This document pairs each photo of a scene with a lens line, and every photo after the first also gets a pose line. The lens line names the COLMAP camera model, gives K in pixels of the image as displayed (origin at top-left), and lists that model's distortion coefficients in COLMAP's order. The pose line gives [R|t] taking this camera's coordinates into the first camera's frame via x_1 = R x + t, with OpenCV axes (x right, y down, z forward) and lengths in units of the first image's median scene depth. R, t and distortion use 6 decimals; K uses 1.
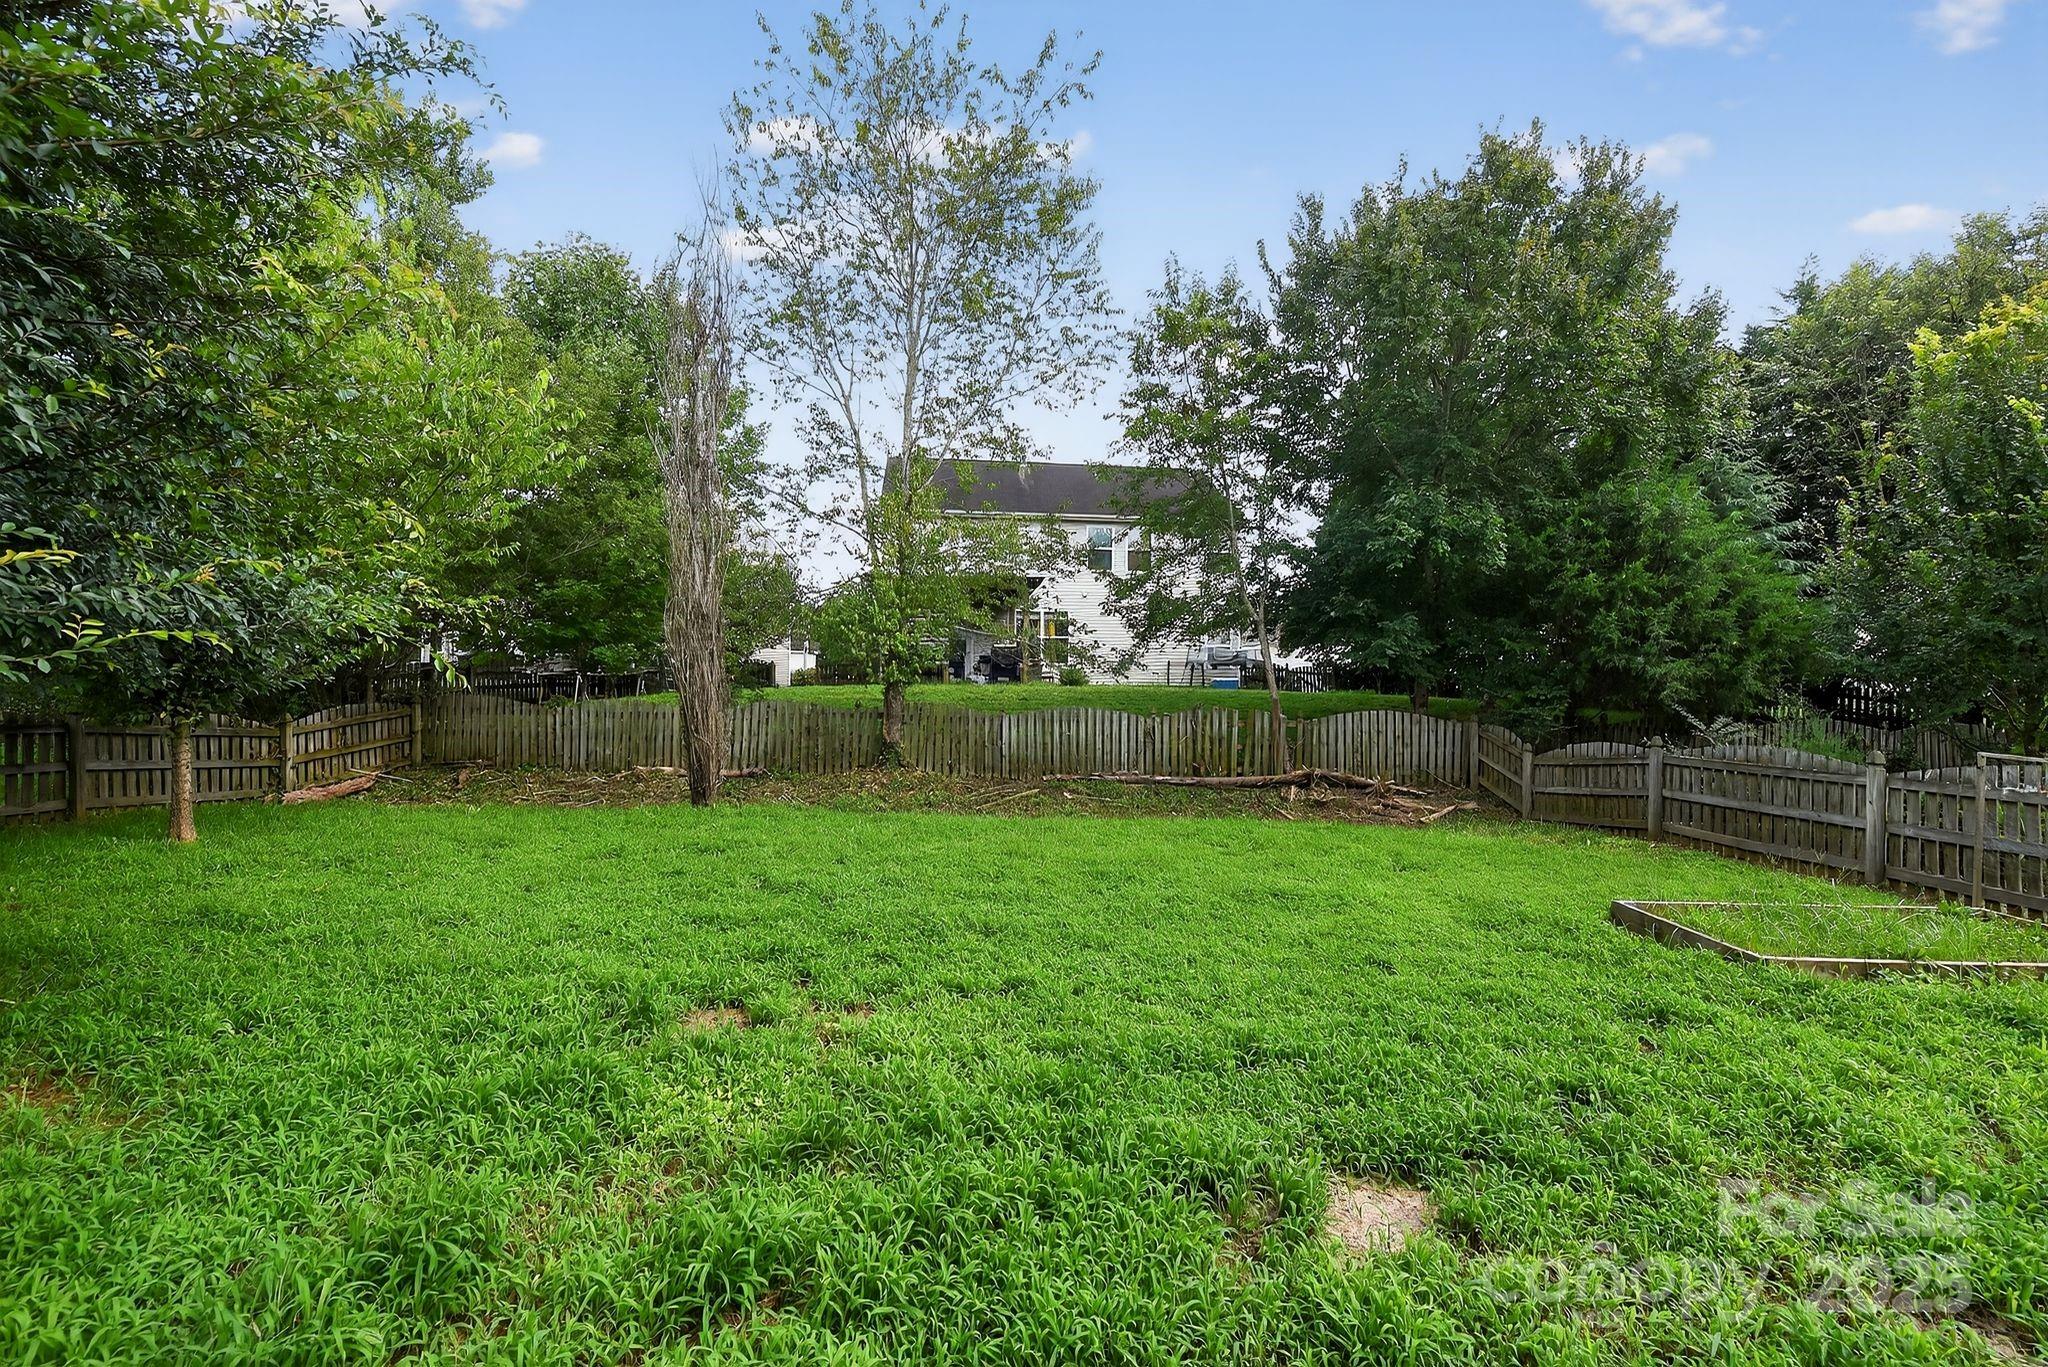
lens RADIAL K [[830.3, 0, 1021.9], [0, 830.3, 697.2], [0, 0, 1]] dist [-0.021637, -0.000273]
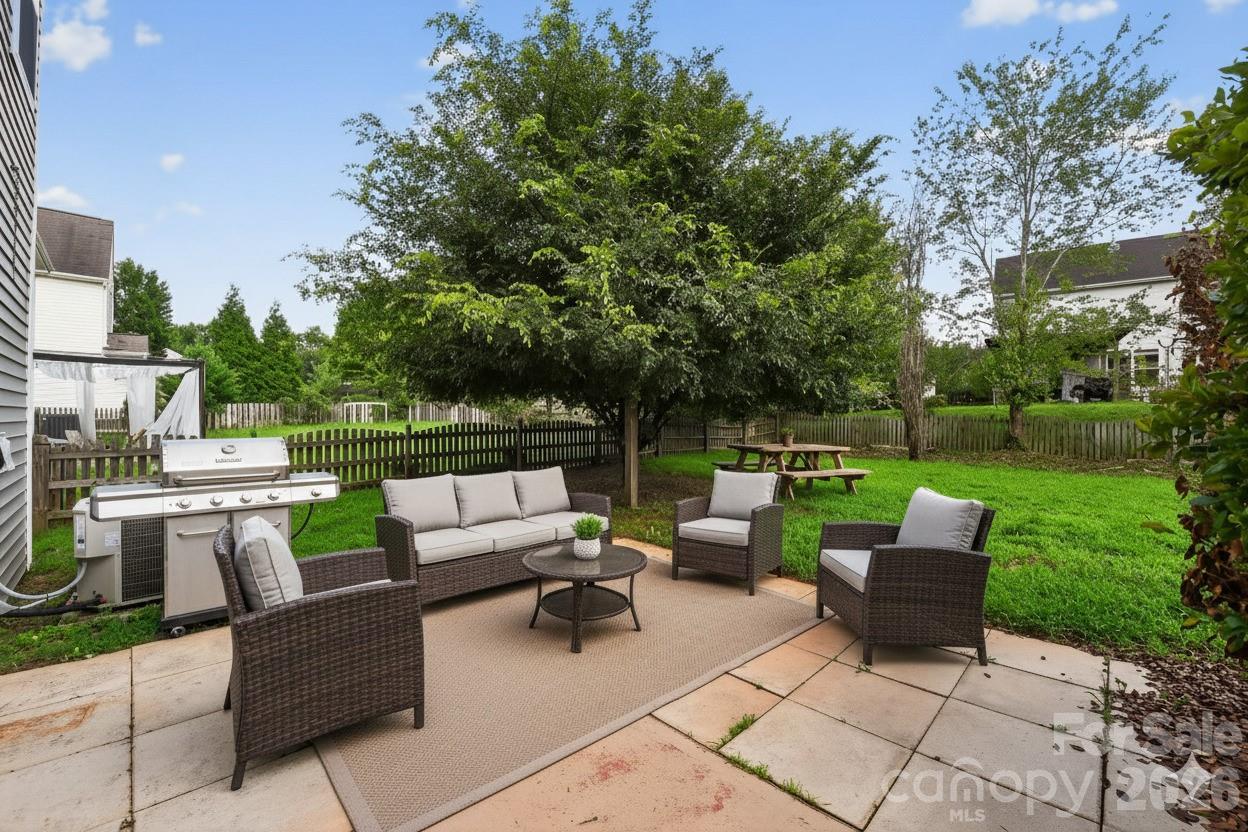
lens RADIAL K [[506.0, 0, 622.3], [0, 506.0, 421.9], [0, 0, 1]] dist [-0.021637, -0.000273]
pose [[0.712011, 0.002296, -0.702164, 0.000793], [0.009722, 0.999867, 0.013127, -0.001357], [0.702101, -0.016173, 0.711894, -0.391451]]
